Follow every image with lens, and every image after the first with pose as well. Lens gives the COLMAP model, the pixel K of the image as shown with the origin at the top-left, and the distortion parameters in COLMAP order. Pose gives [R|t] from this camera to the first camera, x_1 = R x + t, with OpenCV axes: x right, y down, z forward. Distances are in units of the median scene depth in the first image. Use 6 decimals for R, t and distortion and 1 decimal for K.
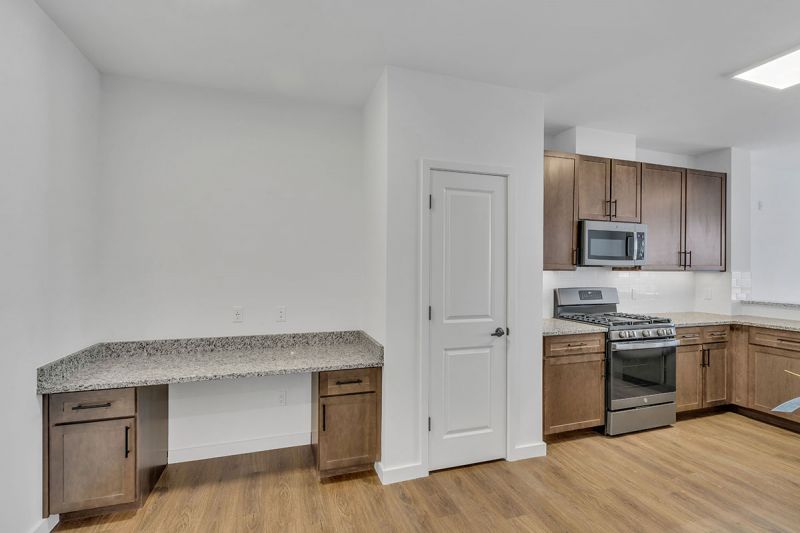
lens RADIAL K [[363.9, 0, 399.5], [0, 363.9, 269.8], [0, 0, 1]] dist [-0.004359, -0.000474]
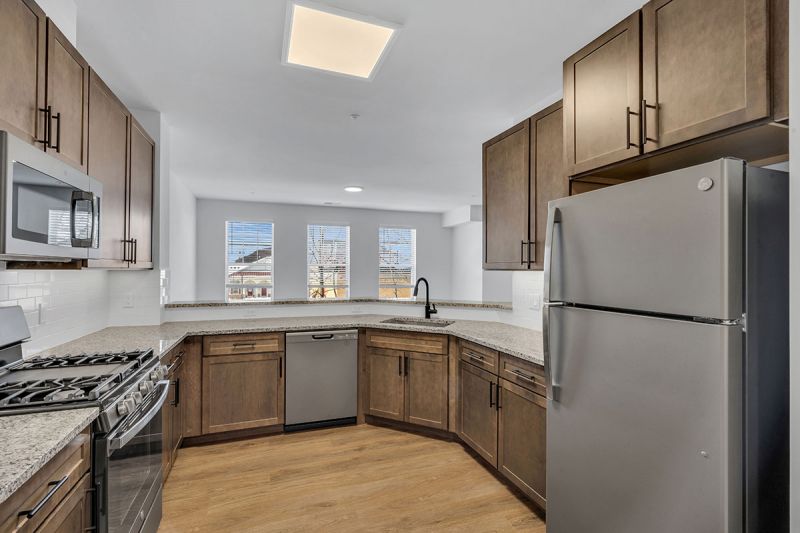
lens RADIAL K [[363.9, 0, 398.2], [0, 363.9, 267.1], [0, 0, 1]] dist [-0.004359, -0.000474]
pose [[-0.025204, 0.001258, 0.999682, 0.129111], [-0.005558, 0.999984, -0.001398, -0.001600], [-0.999667, -0.005591, -0.025197, 0.587434]]
